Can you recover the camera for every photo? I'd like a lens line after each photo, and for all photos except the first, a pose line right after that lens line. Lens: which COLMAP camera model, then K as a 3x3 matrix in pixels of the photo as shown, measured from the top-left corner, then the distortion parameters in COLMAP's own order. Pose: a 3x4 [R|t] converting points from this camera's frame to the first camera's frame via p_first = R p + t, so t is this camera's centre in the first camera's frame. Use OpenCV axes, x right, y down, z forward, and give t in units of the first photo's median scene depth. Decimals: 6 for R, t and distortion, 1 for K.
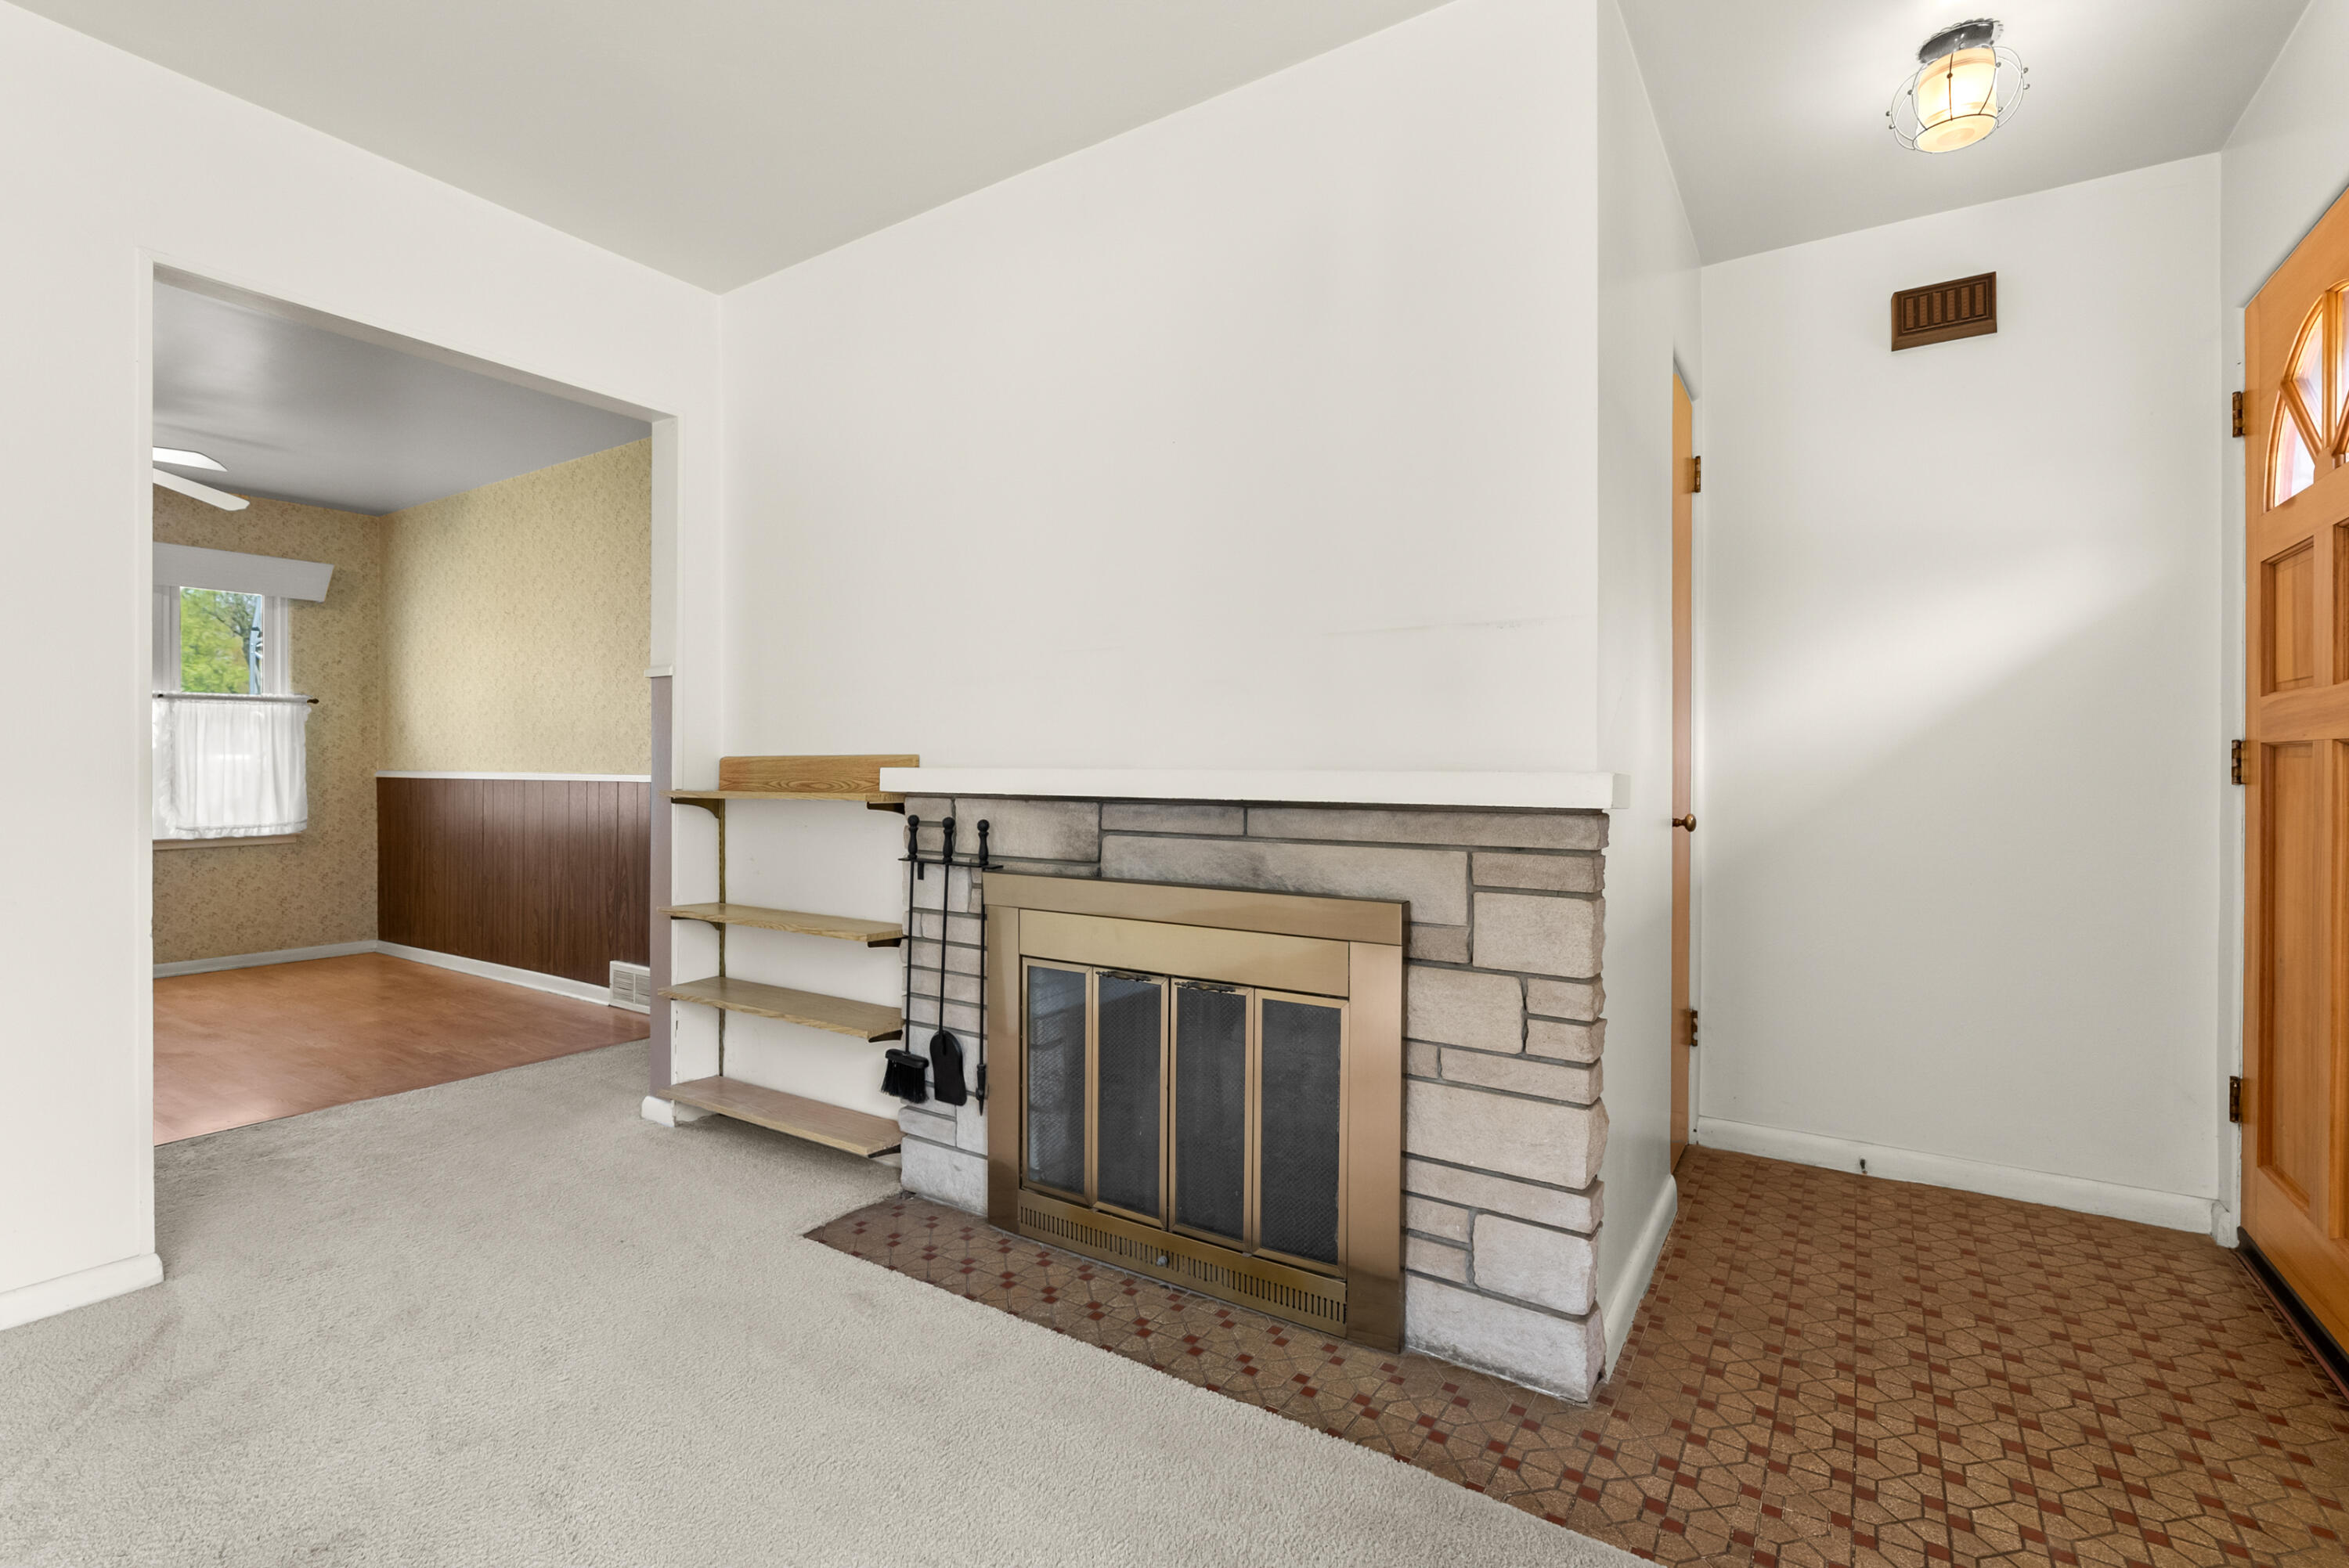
lens RADIAL K [[1059.1, 0, 1177.7], [0, 1059.1, 770.1], [0, 0, 1]] dist [-0.005178, 0.000242]
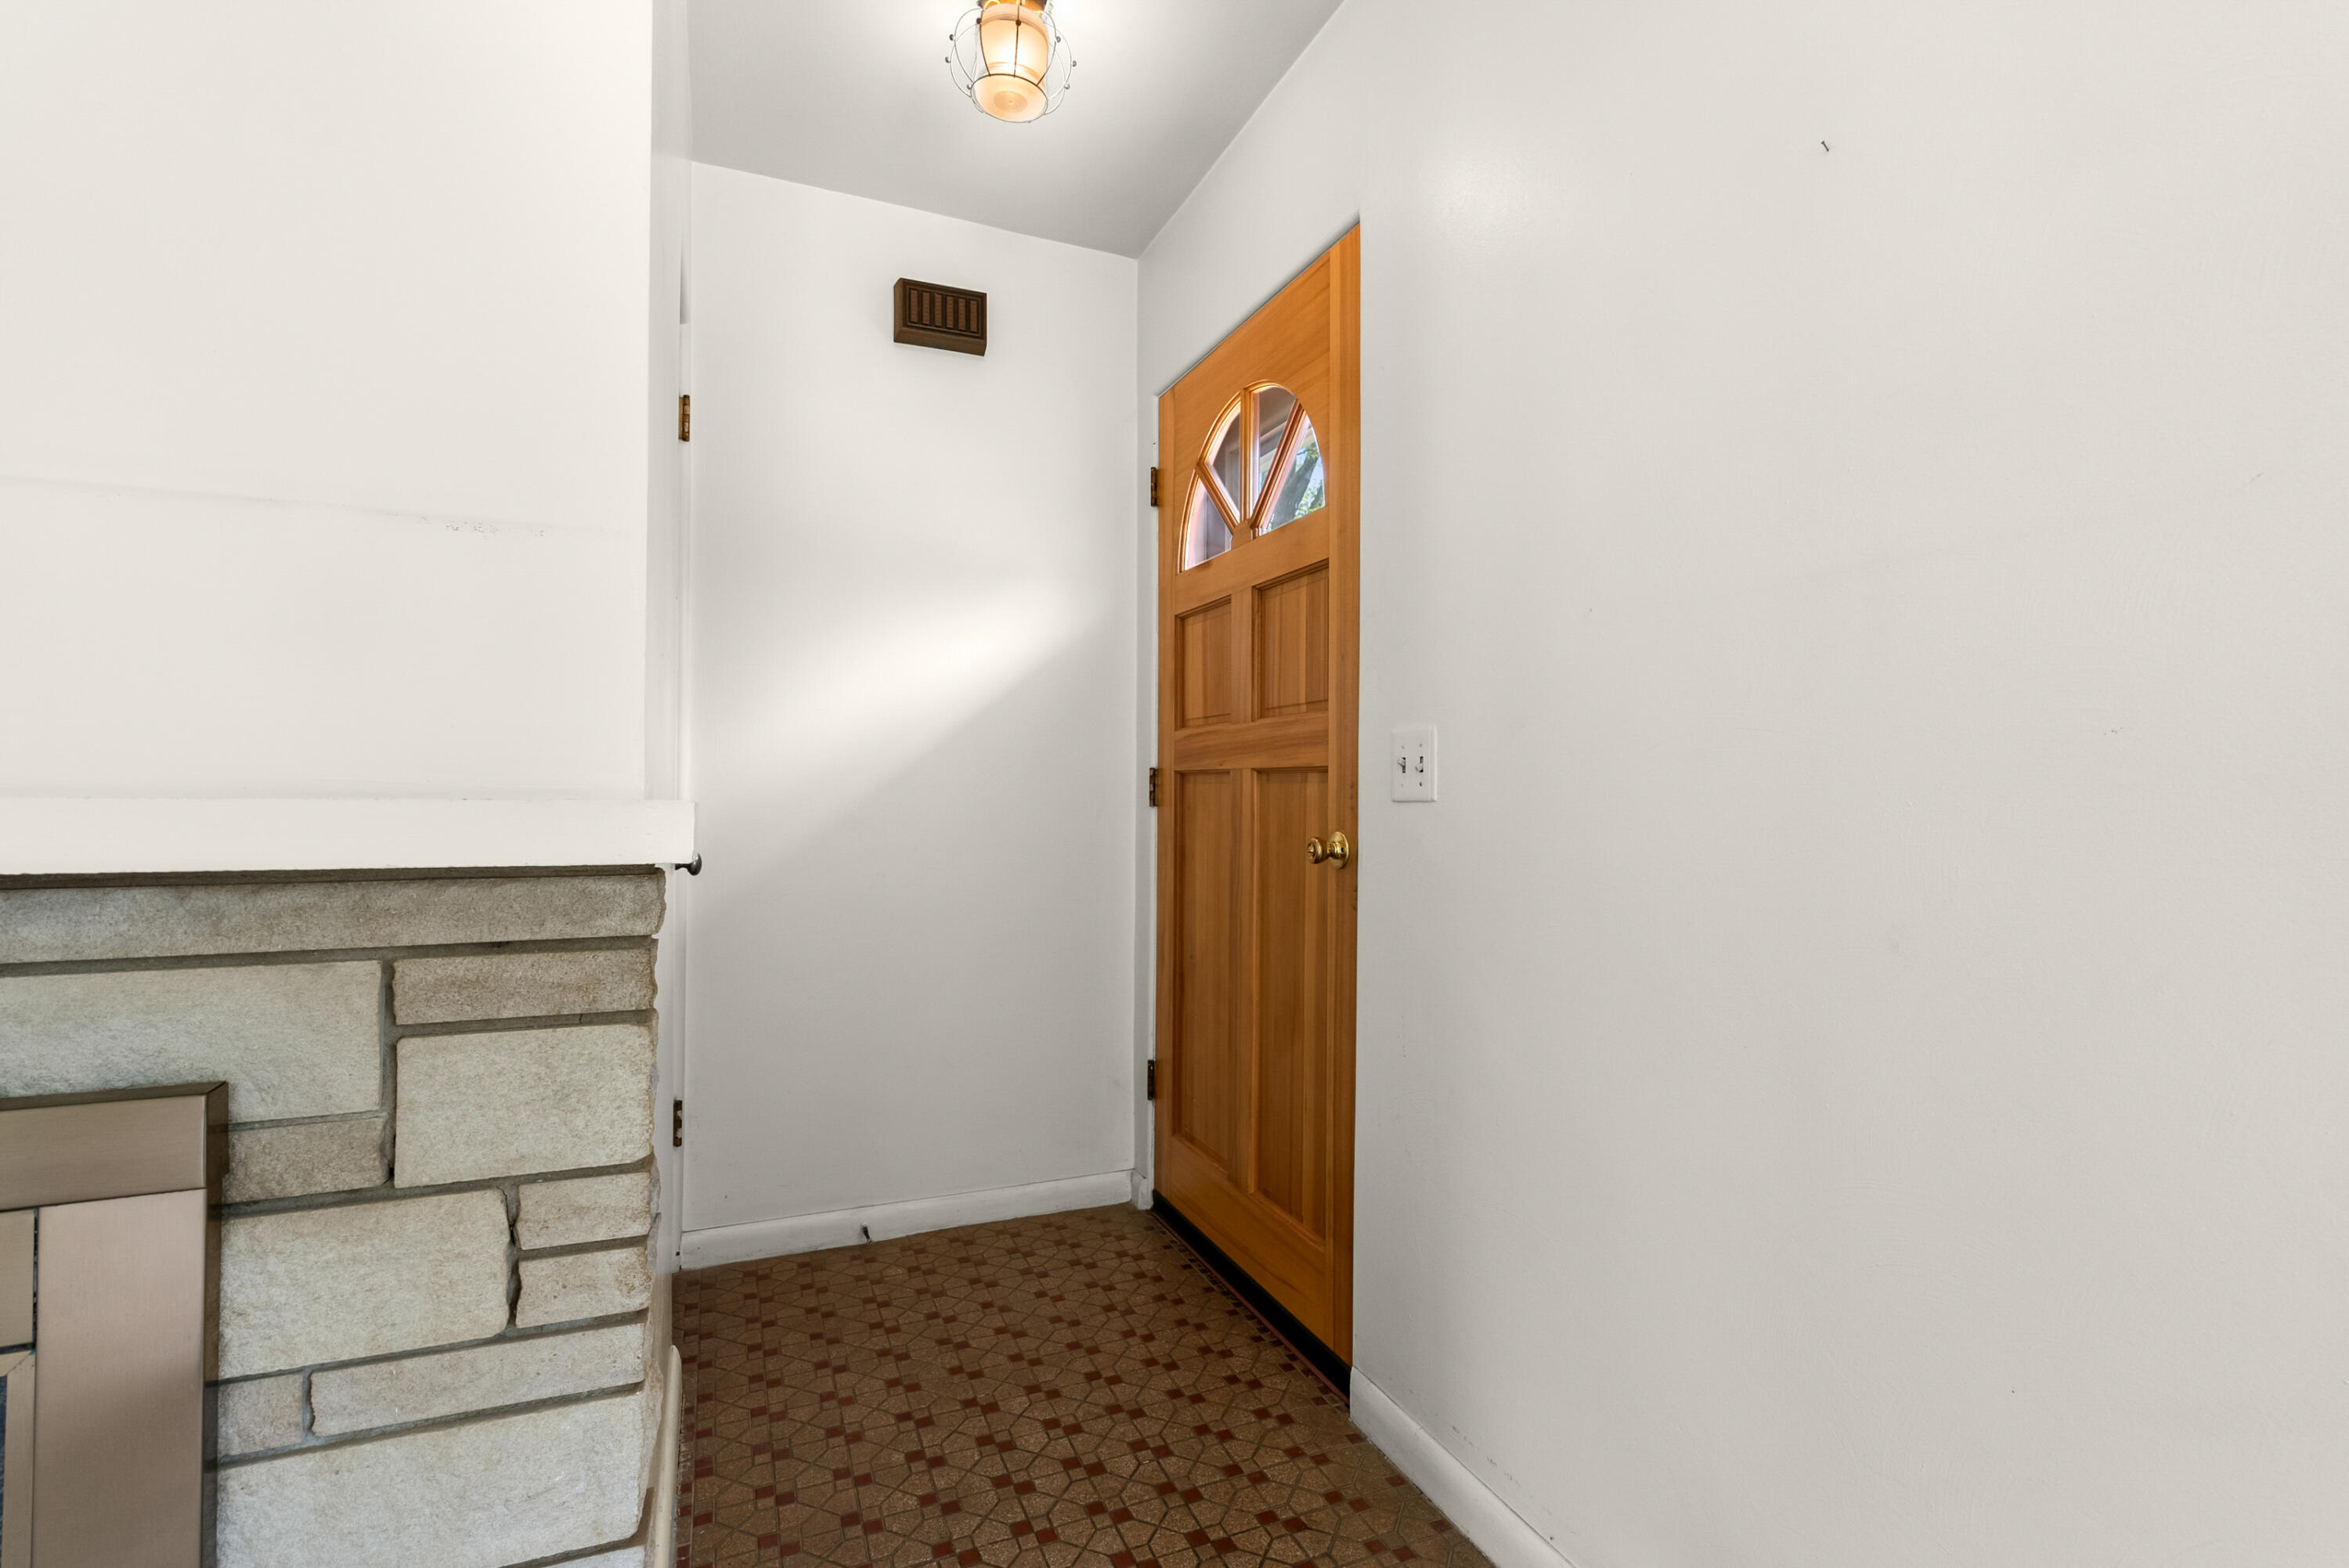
lens RADIAL K [[1055.3, 0, 1174.5], [0, 1055.3, 784.0], [0, 0, 1]] dist [-0.011566, 0.006272]
pose [[0.555508, 0.007563, 0.831477, 0.057903], [-0.002564, 0.999969, -0.007383, -0.002605], [-0.831507, 0.001970, 0.555510, 0.347285]]
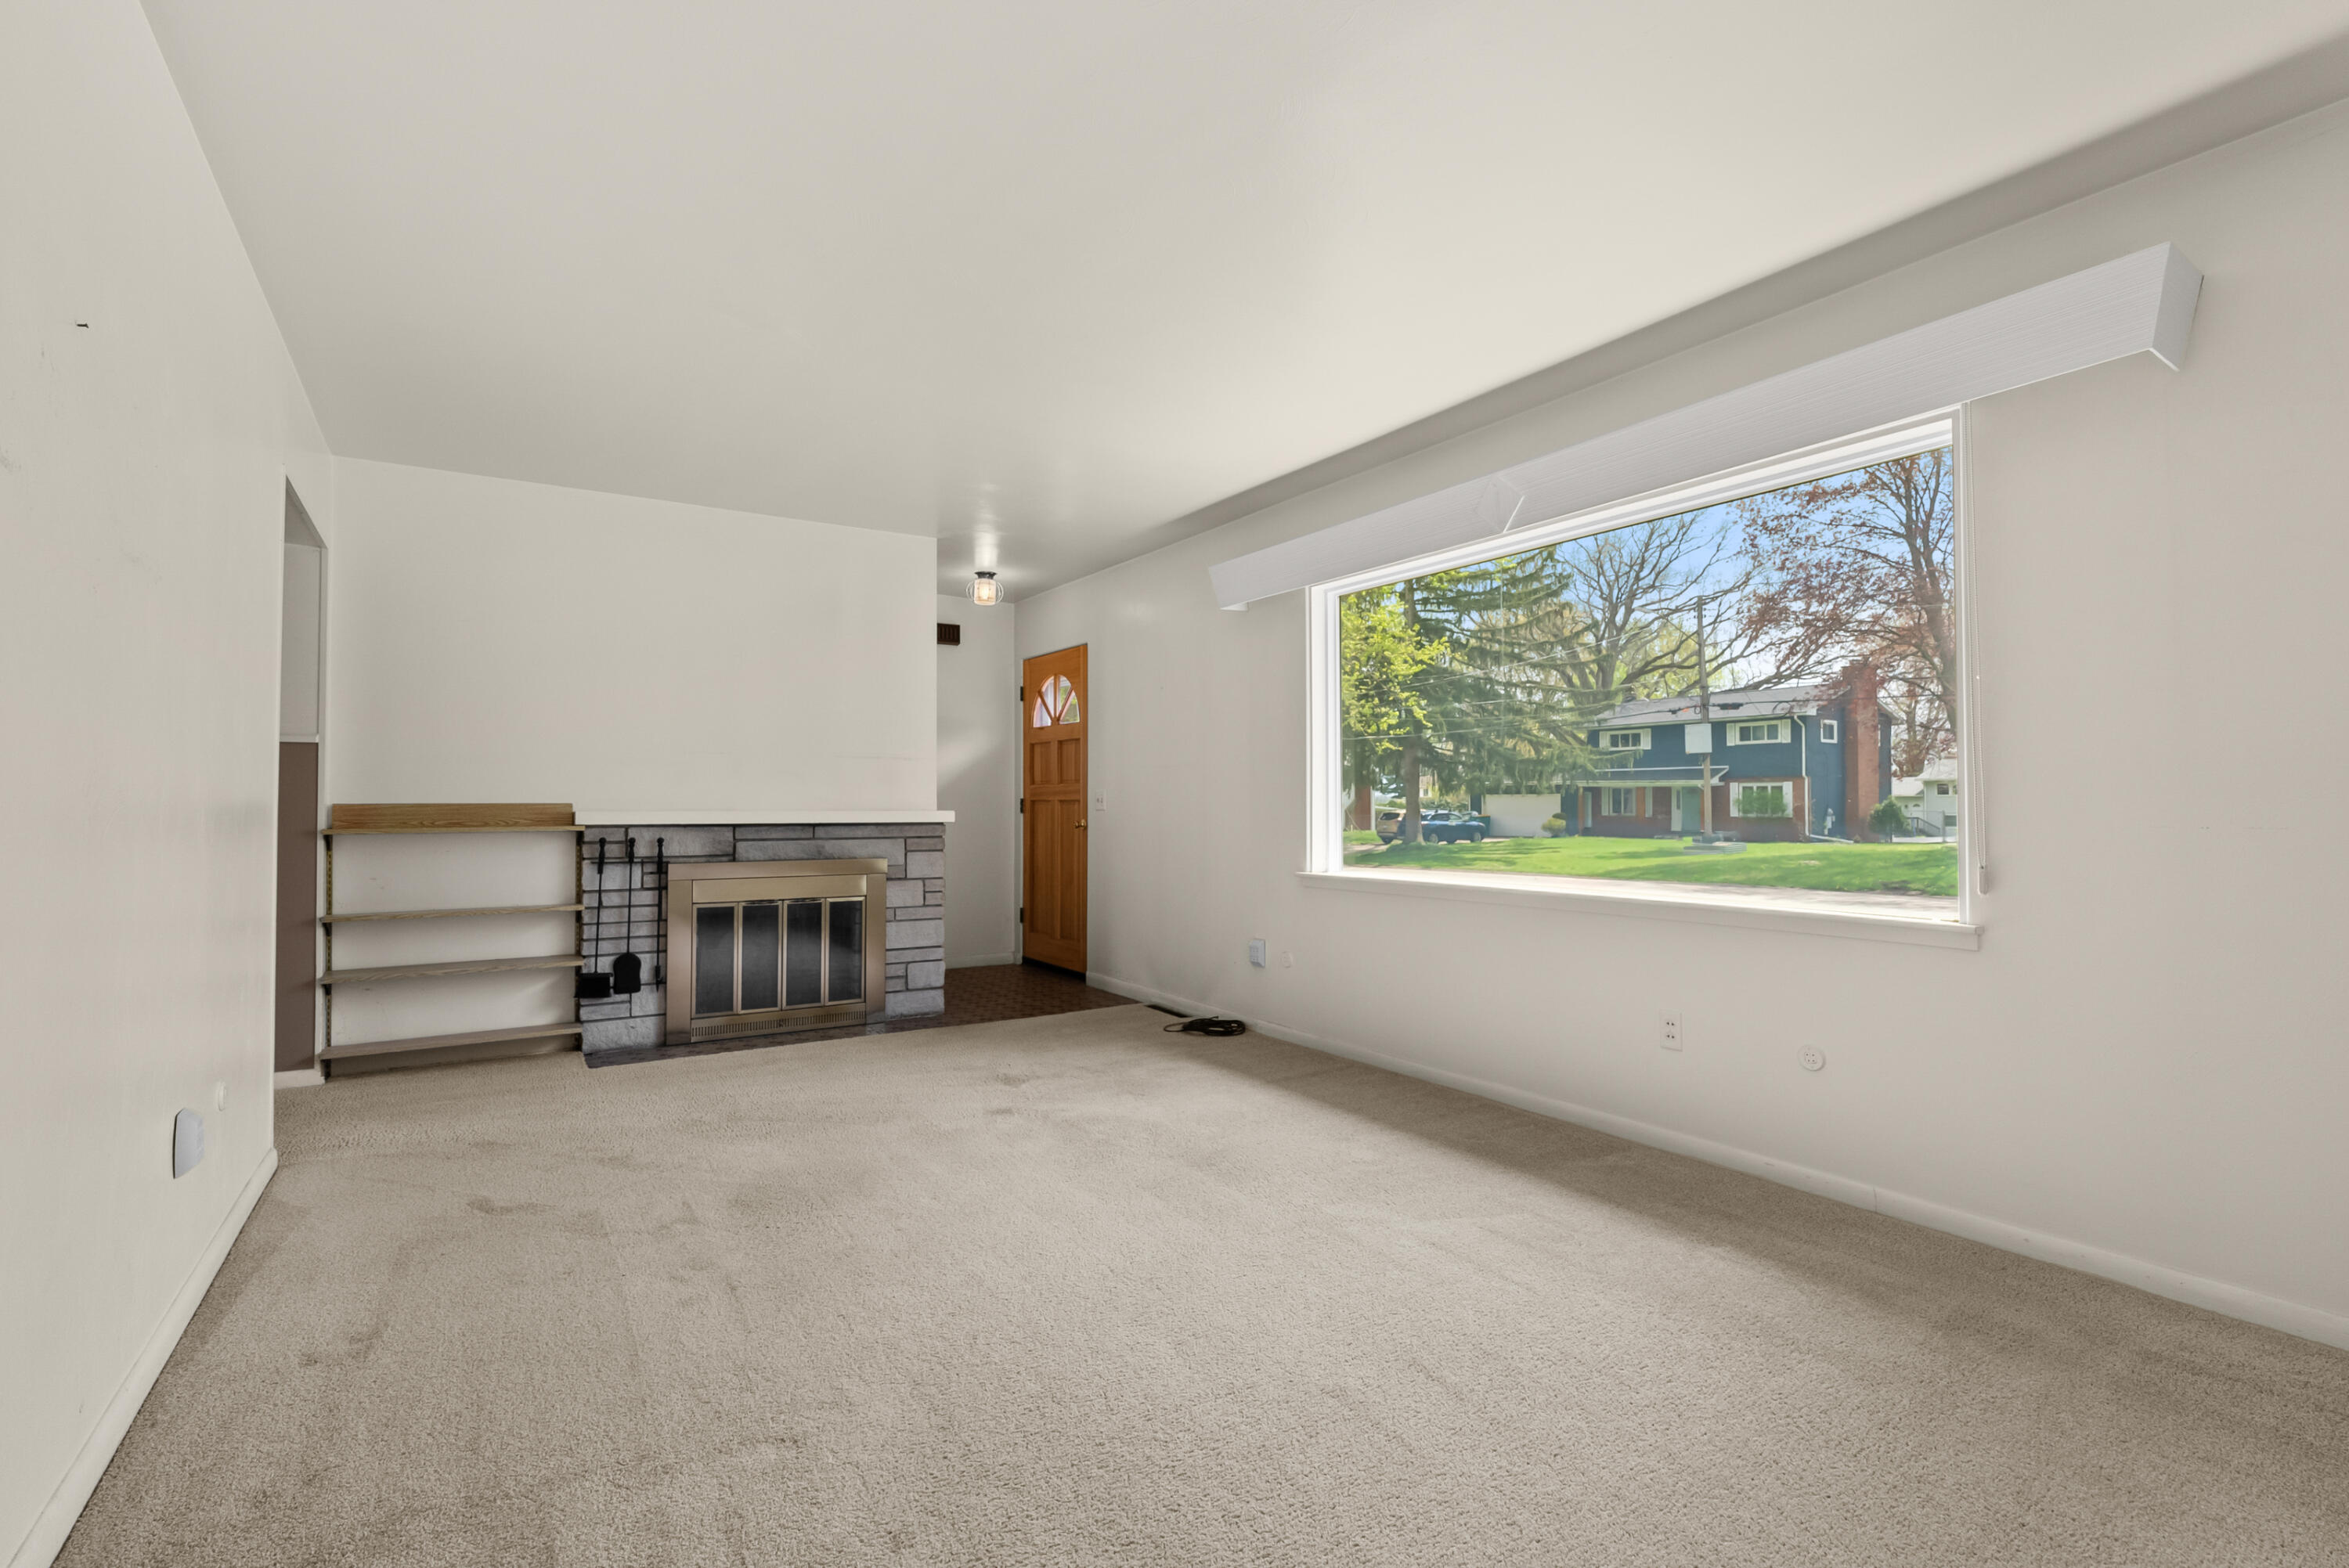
lens RADIAL K [[1075.9, 0, 1177.7], [0, 1075.9, 798.1], [0, 0, 1]] dist [-0.004316, 0.000097]
pose [[0.402435, 0.003695, 0.915441, -1.759014], [0.004157, 0.999974, -0.005864, -0.010883], [-0.915439, 0.006165, 0.402409, -0.716153]]
